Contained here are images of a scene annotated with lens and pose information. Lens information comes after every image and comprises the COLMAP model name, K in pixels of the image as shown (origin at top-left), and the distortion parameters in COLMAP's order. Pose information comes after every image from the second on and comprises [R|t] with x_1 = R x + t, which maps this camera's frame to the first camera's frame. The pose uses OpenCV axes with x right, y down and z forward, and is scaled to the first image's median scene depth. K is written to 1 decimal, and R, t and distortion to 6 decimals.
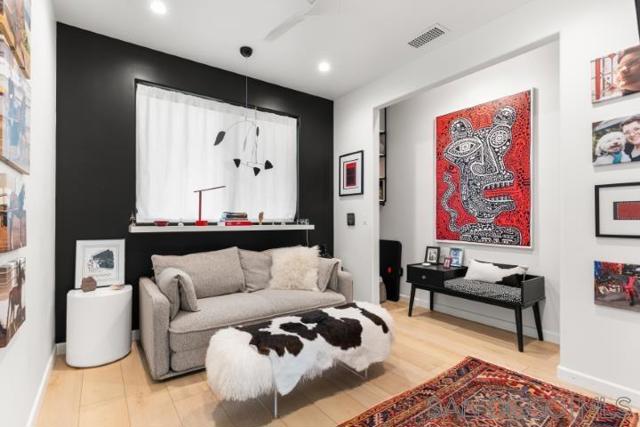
lens RADIAL K [[306.9, 0, 317.6], [0, 306.9, 215.9], [0, 0, 1]] dist [0.010071, -0.001364]
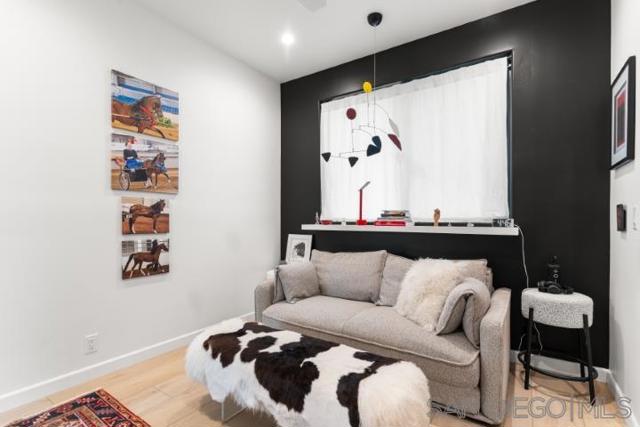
lens RADIAL K [[306.9, 0, 306.4], [0, 306.9, 220.4], [0, 0, 1]] dist [0.010071, -0.001364]
pose [[0.339902, 0.001299, -0.940460, 0.528016], [0.009248, 0.999946, 0.004724, 0.011421], [0.940415, -0.010303, 0.339872, 0.563837]]
